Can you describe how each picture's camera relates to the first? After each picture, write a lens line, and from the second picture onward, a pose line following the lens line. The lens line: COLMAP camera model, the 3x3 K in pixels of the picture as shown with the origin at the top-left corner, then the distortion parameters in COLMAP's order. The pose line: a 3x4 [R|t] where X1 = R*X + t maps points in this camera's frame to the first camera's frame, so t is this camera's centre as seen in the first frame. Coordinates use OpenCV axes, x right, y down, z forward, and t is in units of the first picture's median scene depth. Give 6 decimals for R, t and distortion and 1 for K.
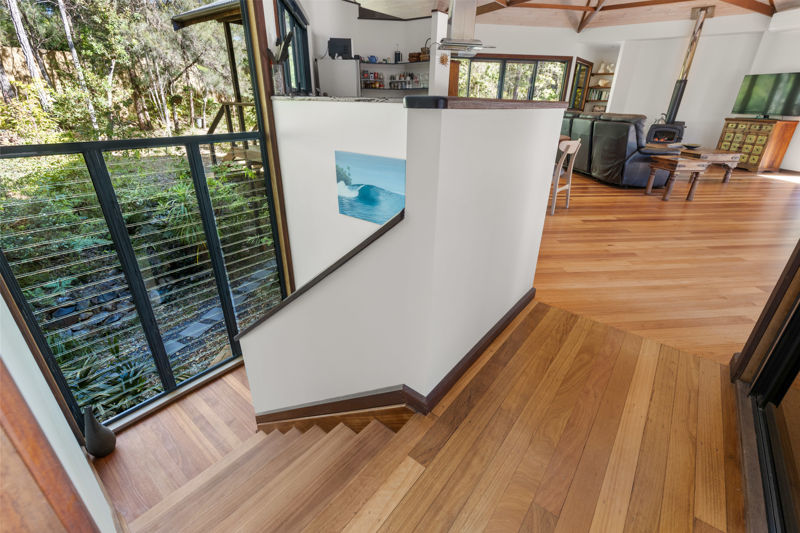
lens RADIAL K [[361.0, 0, 402.5], [0, 361.0, 263.8], [0, 0, 1]] dist [-0.004263, 0.000138]
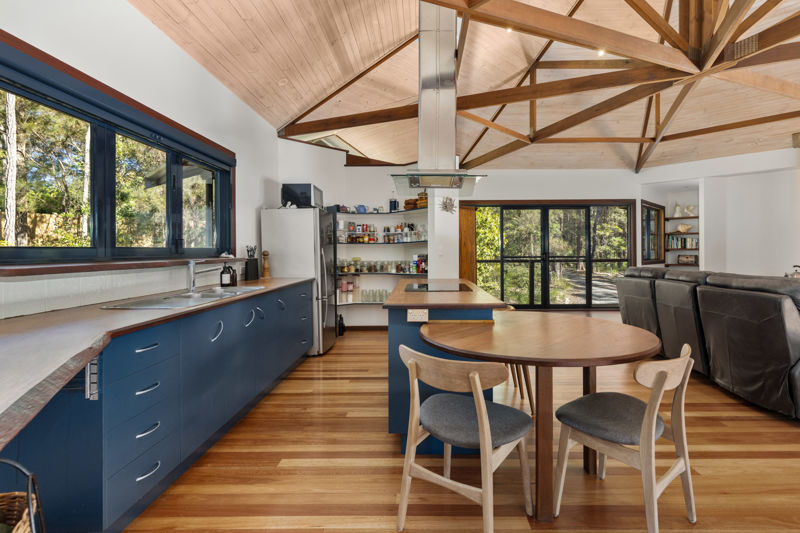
lens RADIAL K [[380.4, 0, 424.4], [0, 380.4, 251.9], [0, 0, 1]] dist [0.002843, -0.002094]
pose [[0.992326, -0.022462, -0.121591, 0.149840], [-0.029577, 0.911696, -0.409800, -0.153193], [0.120059, 0.410251, 0.904035, 0.315999]]
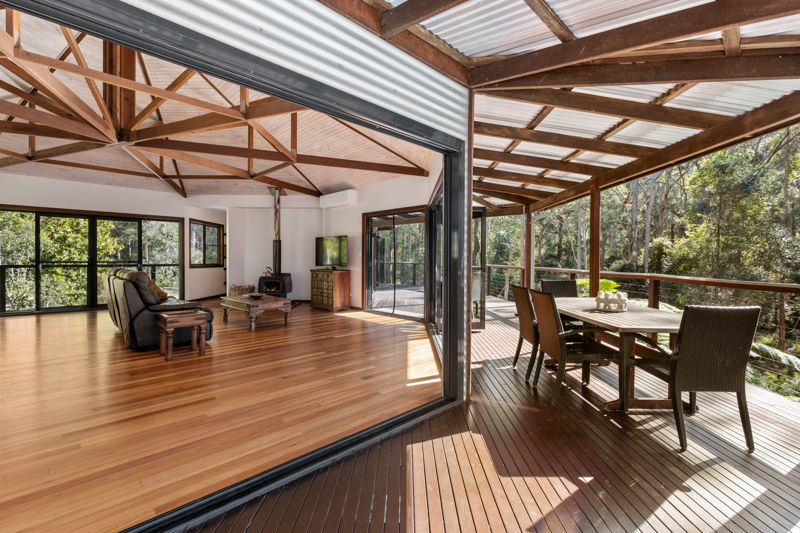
lens RADIAL K [[351.8, 0, 415.0], [0, 351.8, 258.8], [0, 0, 1]] dist [-0.032420, 0.005268]
pose [[0.773652, -0.012338, 0.633490, 0.467261], [0.267998, 0.912344, -0.309525, 0.012887], [-0.574142, 0.409239, 0.709143, -0.030709]]
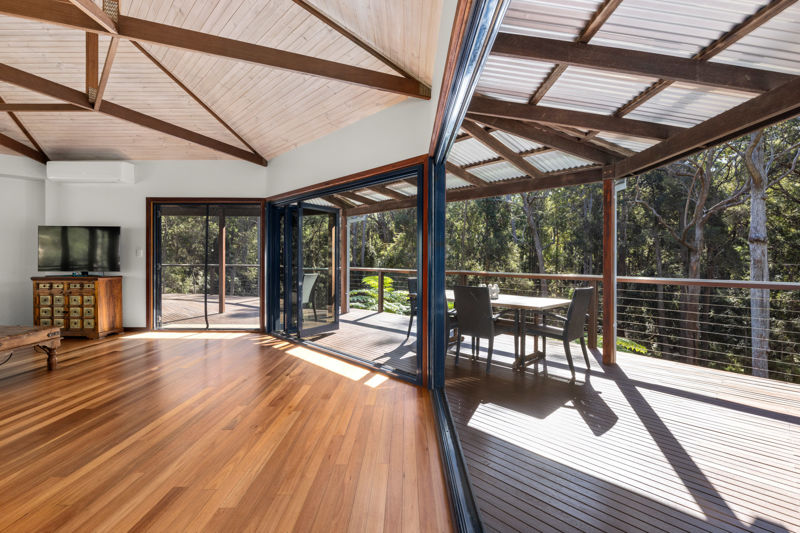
lens RADIAL K [[361.0, 0, 408.3], [0, 361.0, 263.5], [0, 0, 1]] dist [-0.004263, 0.000138]
pose [[0.115128, -0.025656, 0.993019, 0.280215], [0.408405, 0.912491, -0.023774, -0.107074], [-0.905511, 0.408291, 0.115531, 0.223577]]
